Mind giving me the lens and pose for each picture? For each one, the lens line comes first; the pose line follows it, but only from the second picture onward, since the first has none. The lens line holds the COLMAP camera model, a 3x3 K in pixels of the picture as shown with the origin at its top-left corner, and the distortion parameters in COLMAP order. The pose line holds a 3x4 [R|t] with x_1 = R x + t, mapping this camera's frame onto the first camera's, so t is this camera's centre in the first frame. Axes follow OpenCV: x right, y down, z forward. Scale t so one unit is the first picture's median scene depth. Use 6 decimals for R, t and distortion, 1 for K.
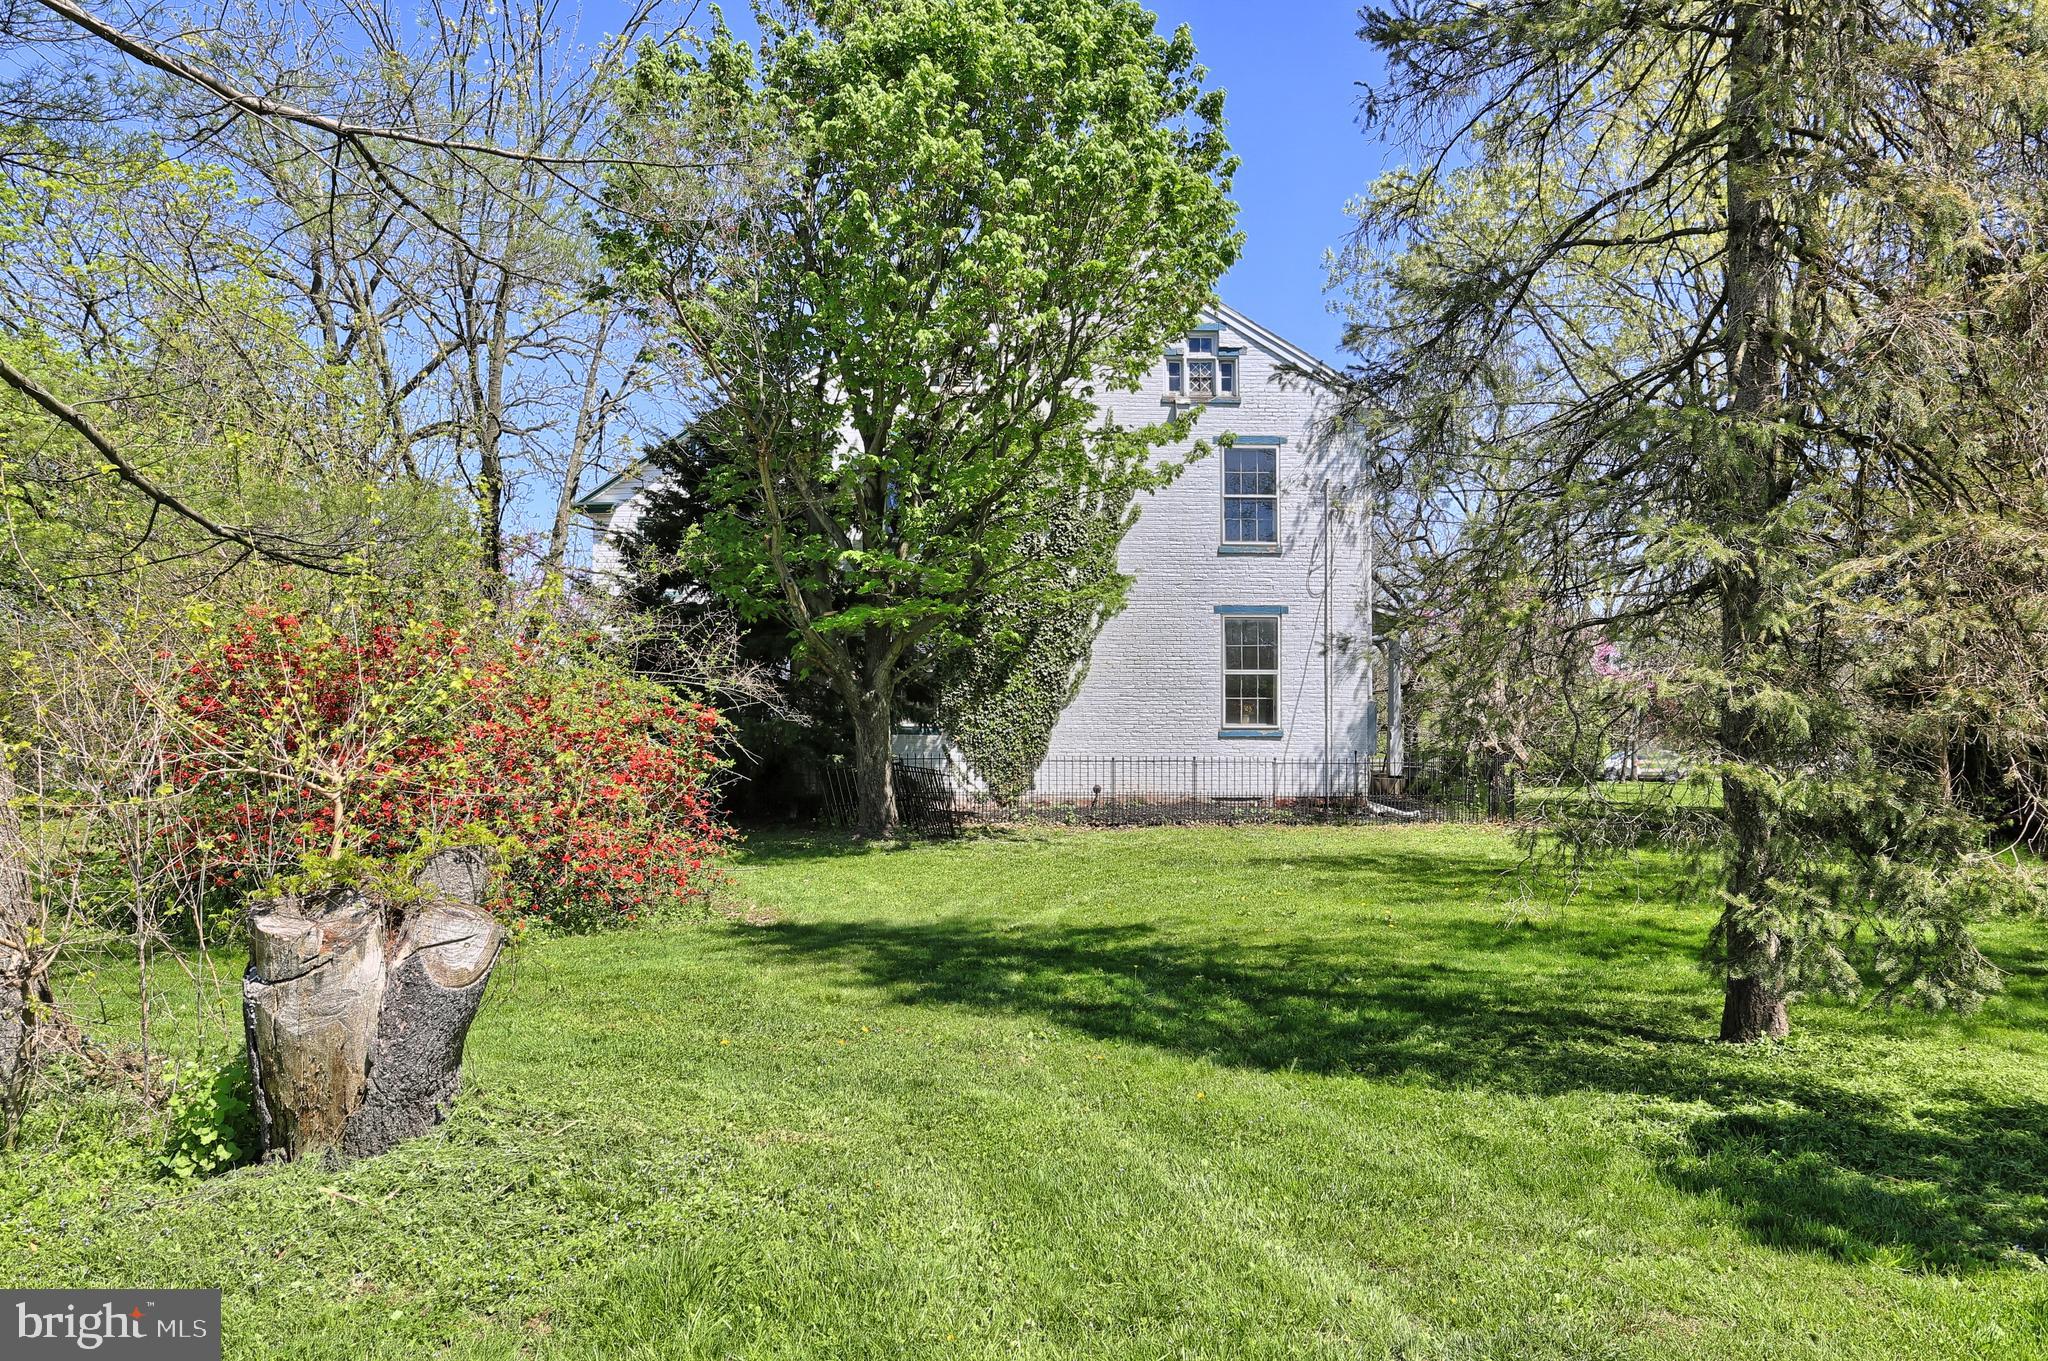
lens RADIAL K [[1638.0, 0, 1027.3], [0, 1638.0, 689.3], [0, 0, 1]] dist [0.003310, 0.000758]
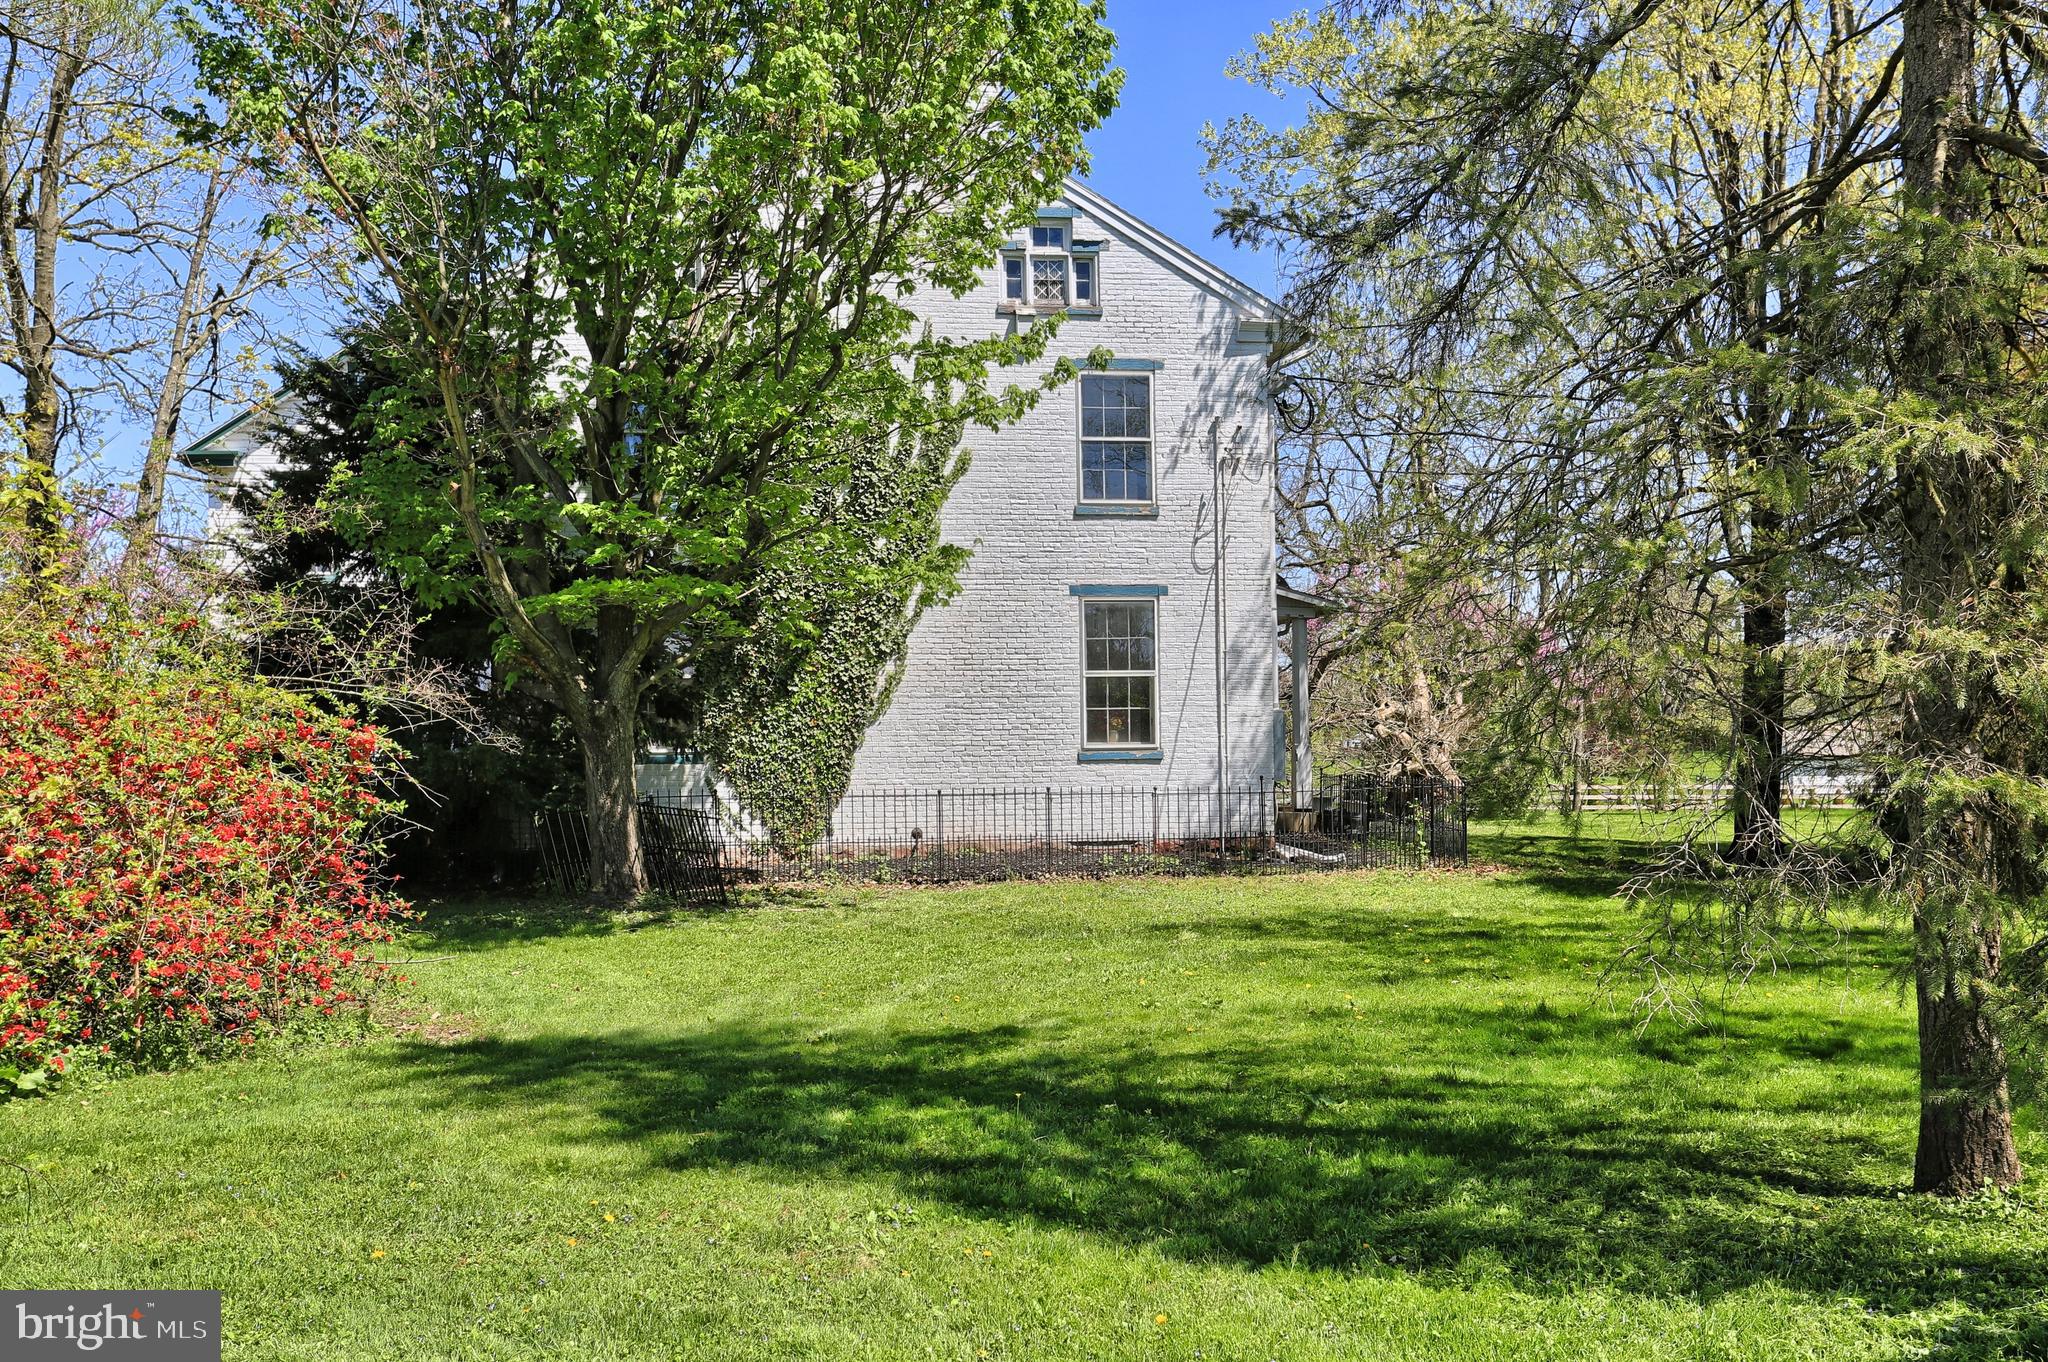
lens RADIAL K [[2004.4, 0, 1020.2], [0, 2004.4, 675.6], [0, 0, 1]] dist [0.045517, 0.000000]
pose [[0.993662, -0.011374, 0.111832, -0.014597], [0.013422, 0.999755, -0.017578, 0.007541], [-0.111605, 0.018967, 0.993572, 0.113957]]
